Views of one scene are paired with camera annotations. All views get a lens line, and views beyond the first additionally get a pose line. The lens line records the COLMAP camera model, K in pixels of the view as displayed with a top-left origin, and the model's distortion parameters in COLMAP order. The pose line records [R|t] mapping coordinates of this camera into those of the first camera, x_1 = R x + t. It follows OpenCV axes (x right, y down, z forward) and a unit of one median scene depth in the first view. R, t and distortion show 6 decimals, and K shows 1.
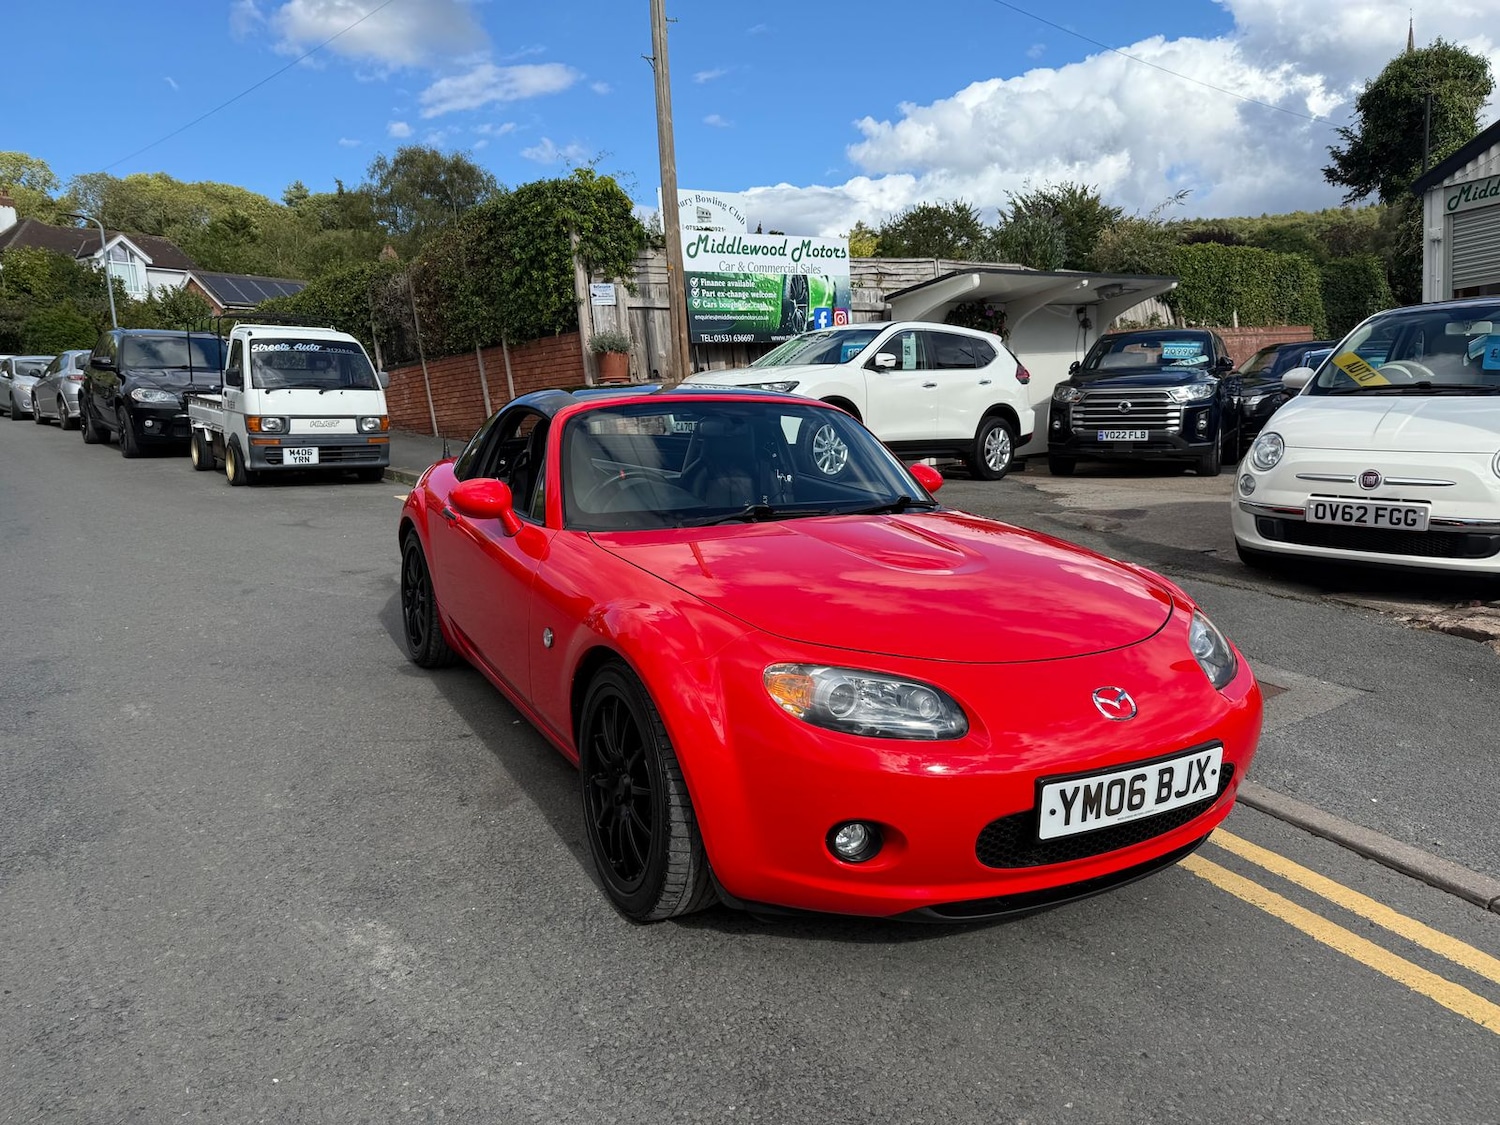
lens RADIAL K [[1047.0, 0, 757.5], [0, 1047.0, 580.1], [0, 0, 1]] dist [0.075353, -0.095904]
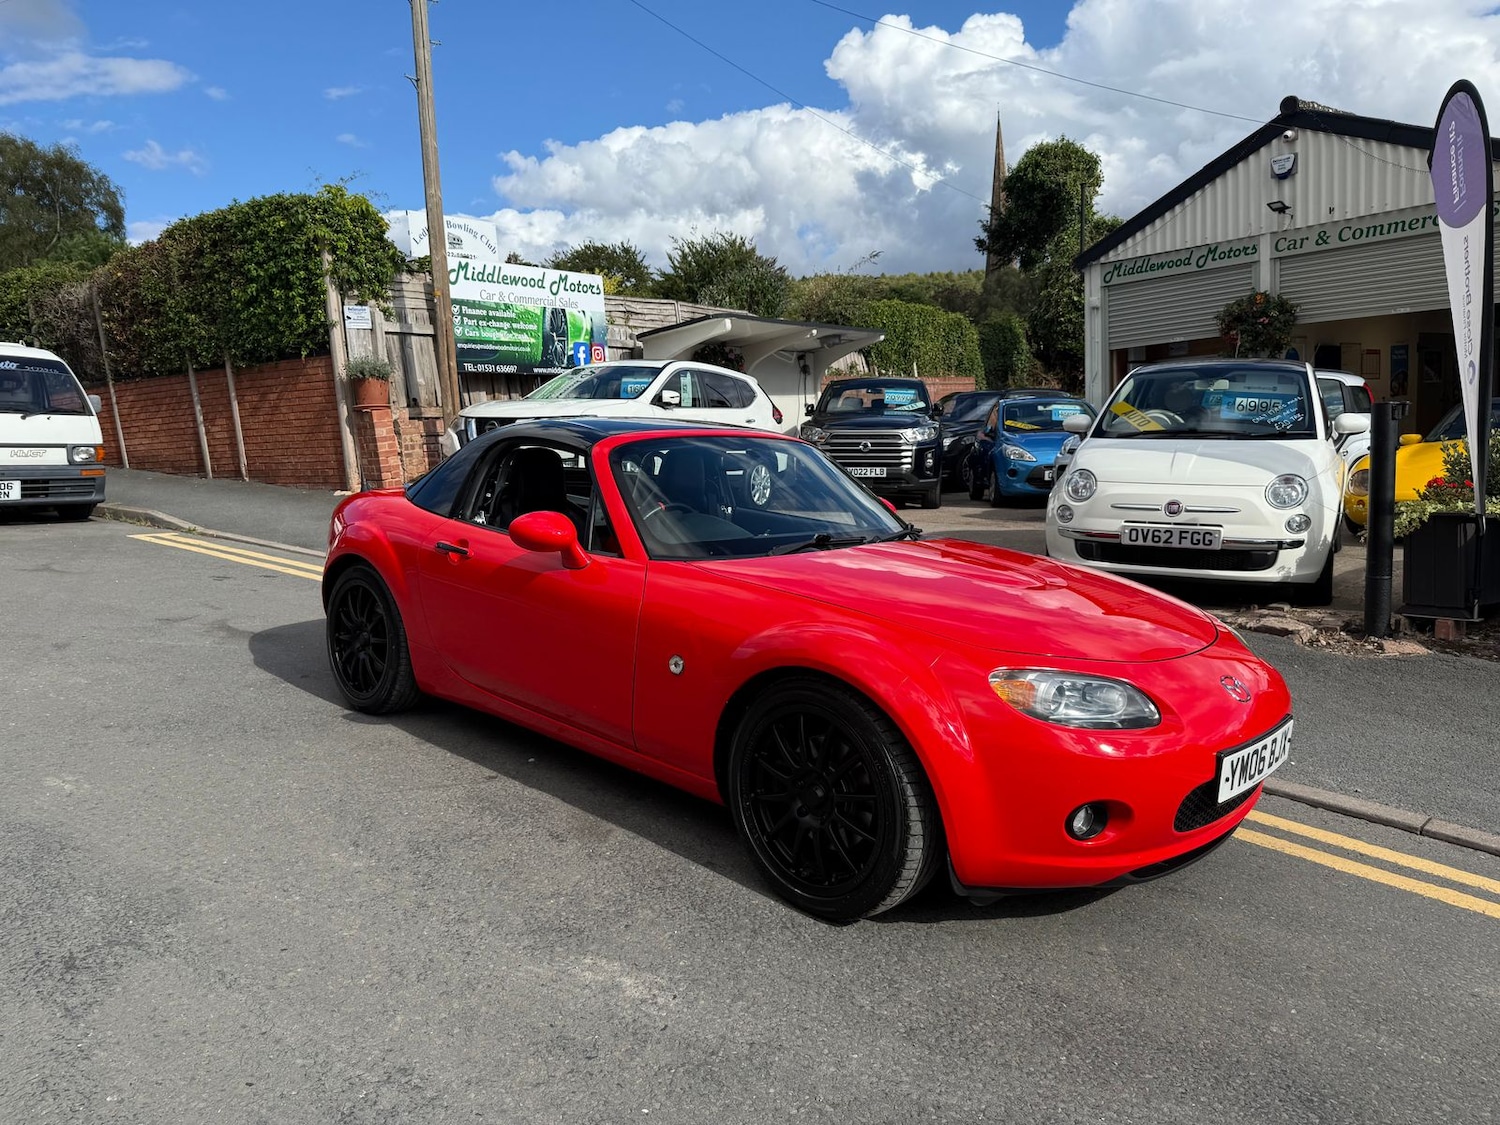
lens RADIAL K [[1057.6, 0, 746.6], [0, 1057.6, 581.5], [0, 0, 1]] dist [0.074724, -0.122009]
pose [[0.950943, -0.027199, 0.308169, -0.108201], [0.037481, 0.998919, -0.027494, 0.001485], [-0.307089, 0.037695, 0.950934, 0.002118]]
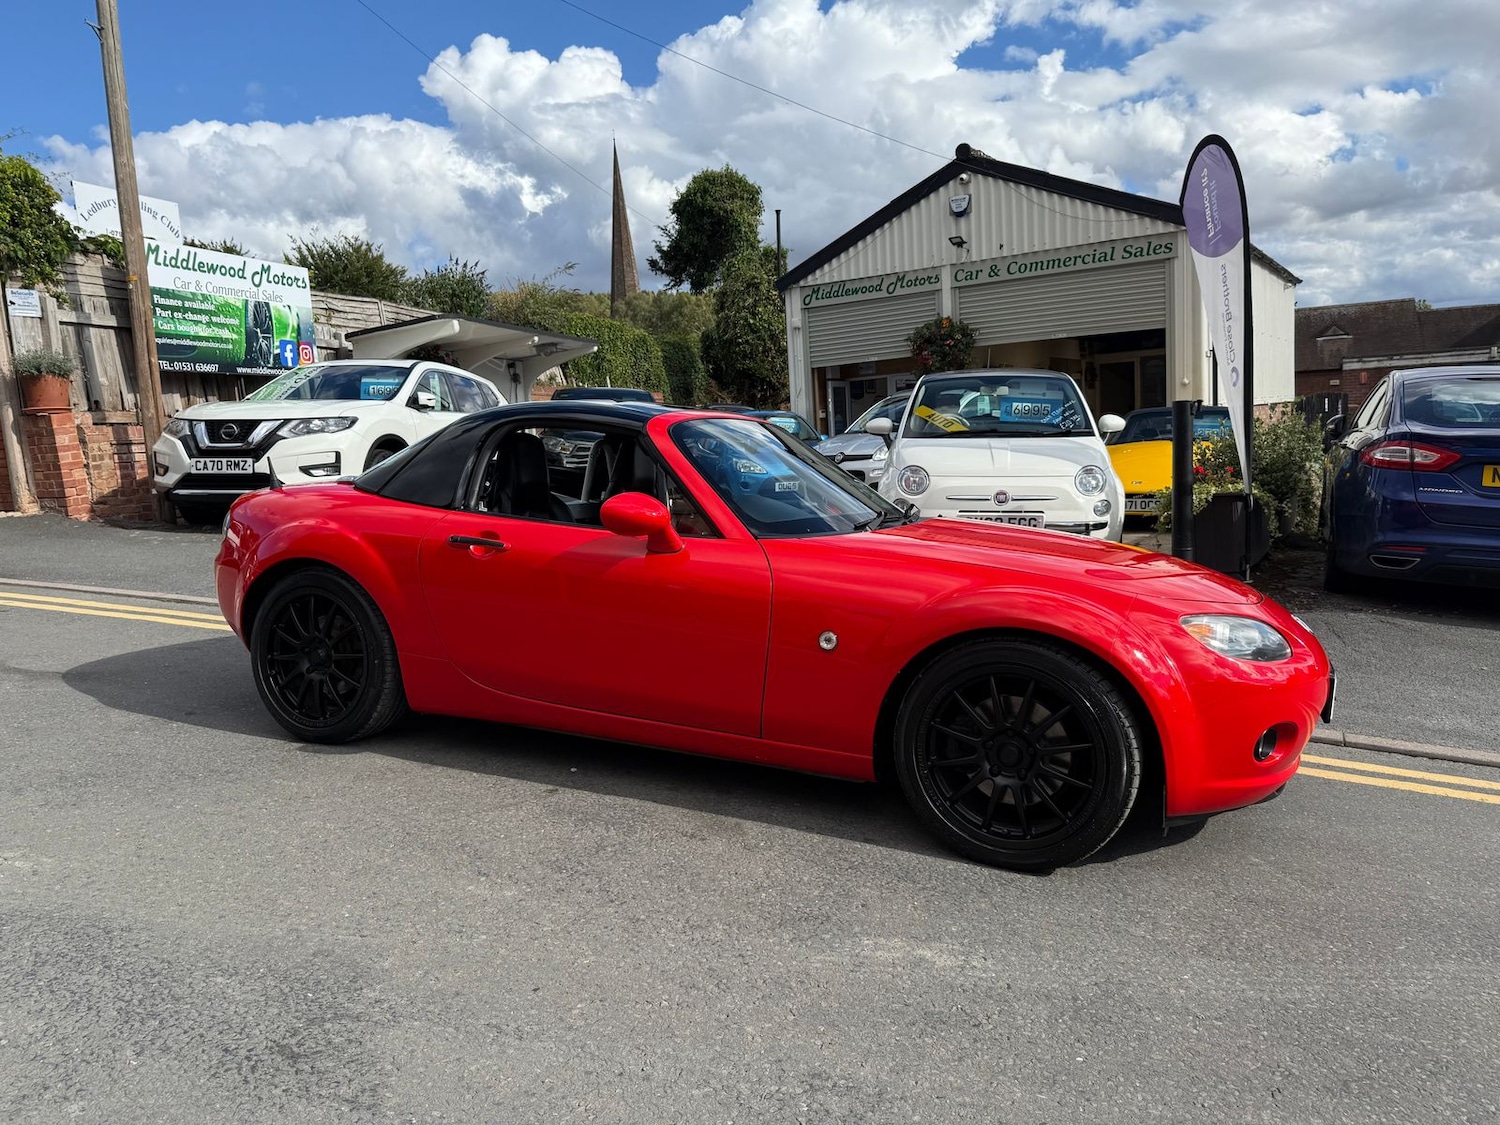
lens RADIAL K [[1051.9, 0, 760.0], [0, 1051.9, 593.2], [0, 0, 1]] dist [0.073635, -0.113421]
pose [[0.782482, -0.071816, 0.618517, -0.204121], [0.099302, 0.995006, -0.010096, 0.003437], [-0.614703, 0.069320, 0.785706, 0.060896]]
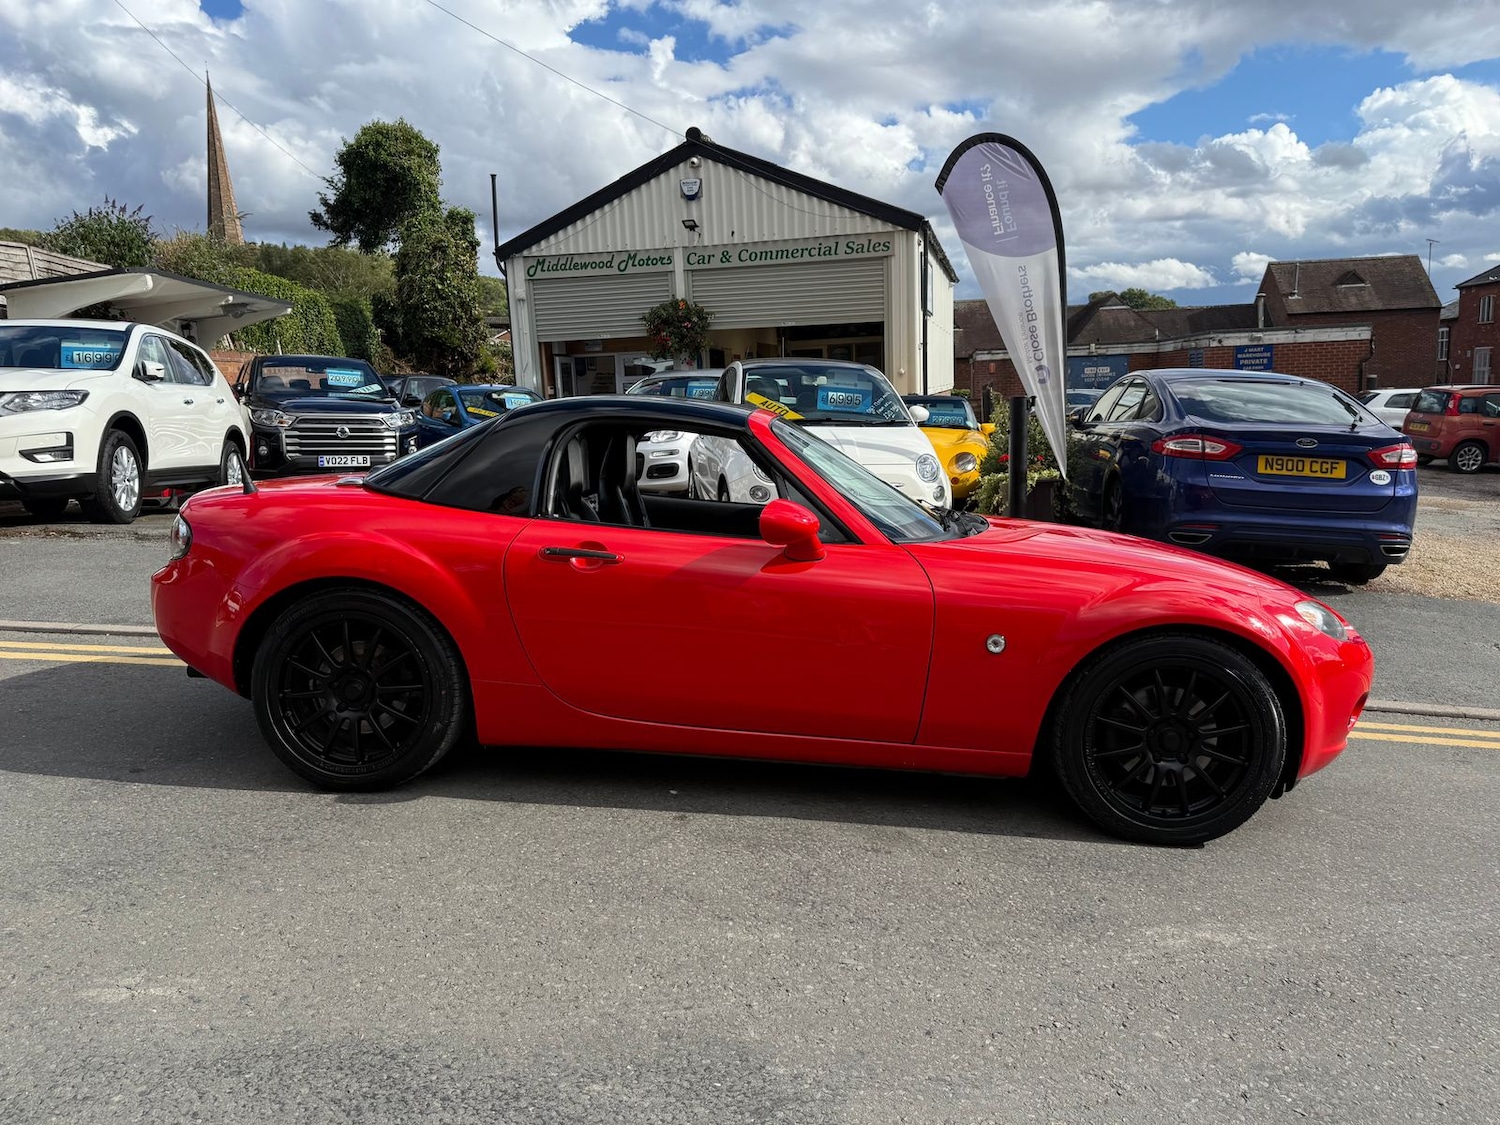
lens RADIAL K [[1047.0, 0, 757.5], [0, 1047.0, 580.1], [0, 0, 1]] dist [0.075353, -0.095904]
pose [[0.532312, -0.105851, 0.839904, -0.275427], [0.130221, 0.990582, 0.042310, -0.018218], [-0.836473, 0.086852, 0.541083, 0.150032]]
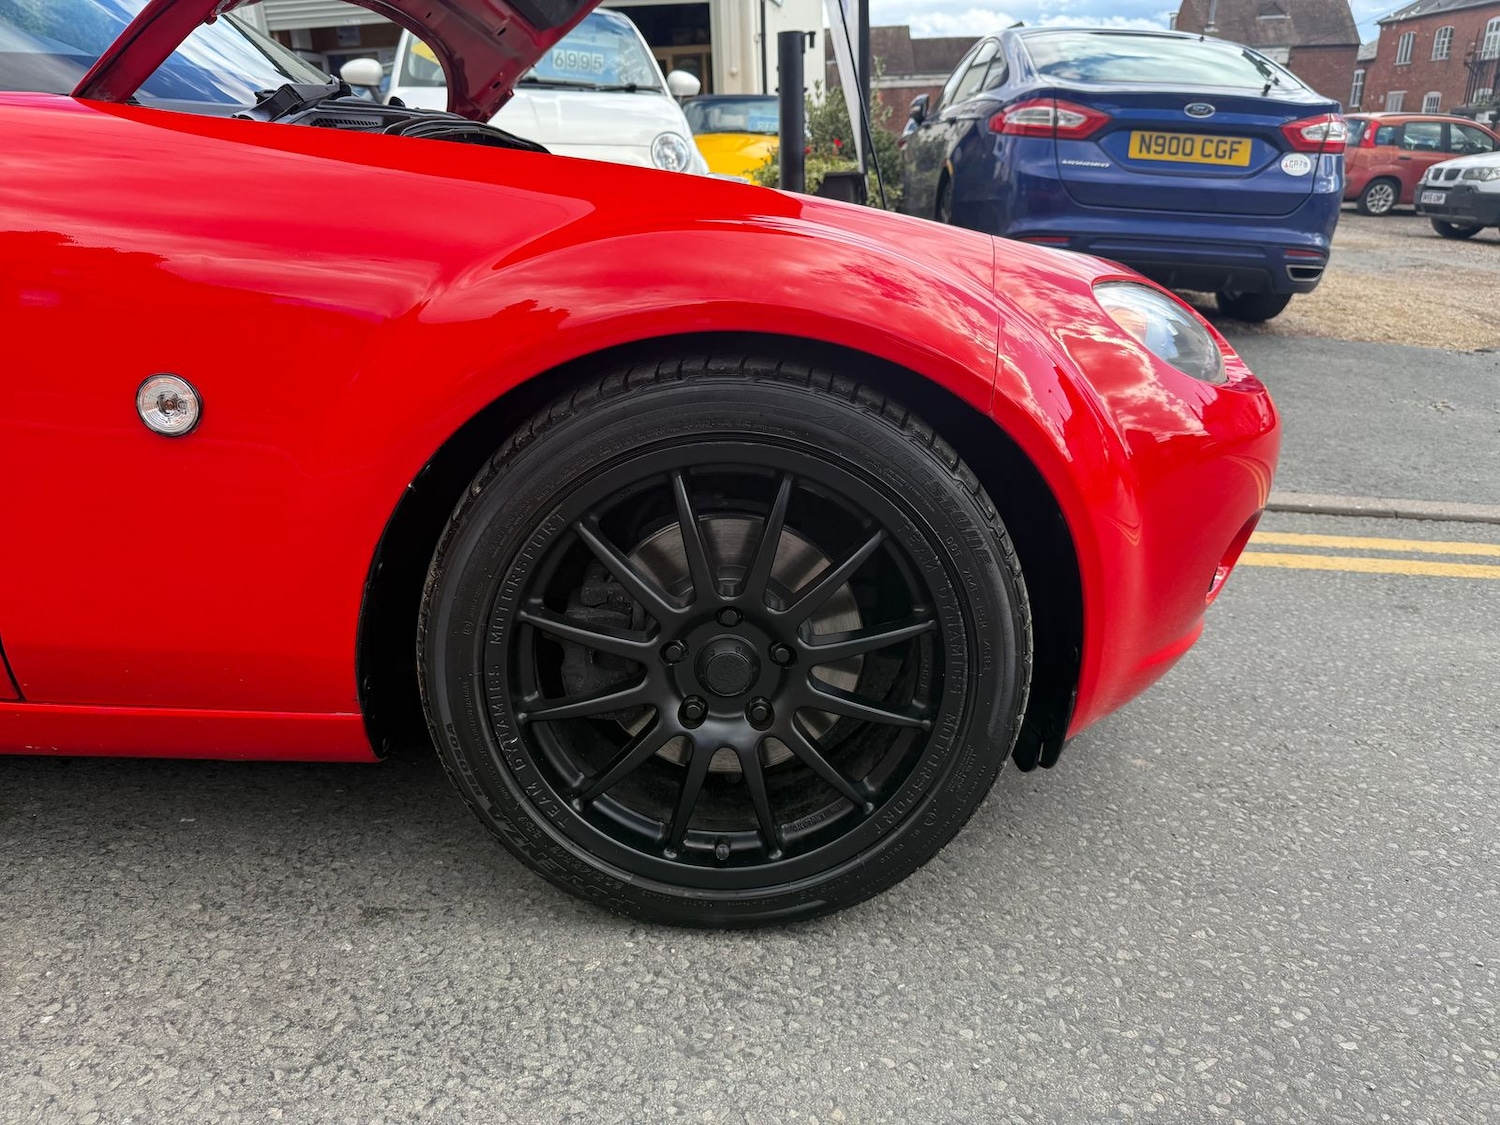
lens RADIAL K [[1047.0, 0, 757.5], [0, 1047.0, 580.1], [0, 0, 1]] dist [0.075353, -0.095904]
pose [[0.454012, -0.294026, 0.841083, -0.098425], [0.134948, 0.955784, 0.261279, 0.010797], [-0.880717, -0.005121, 0.473616, 0.161677]]
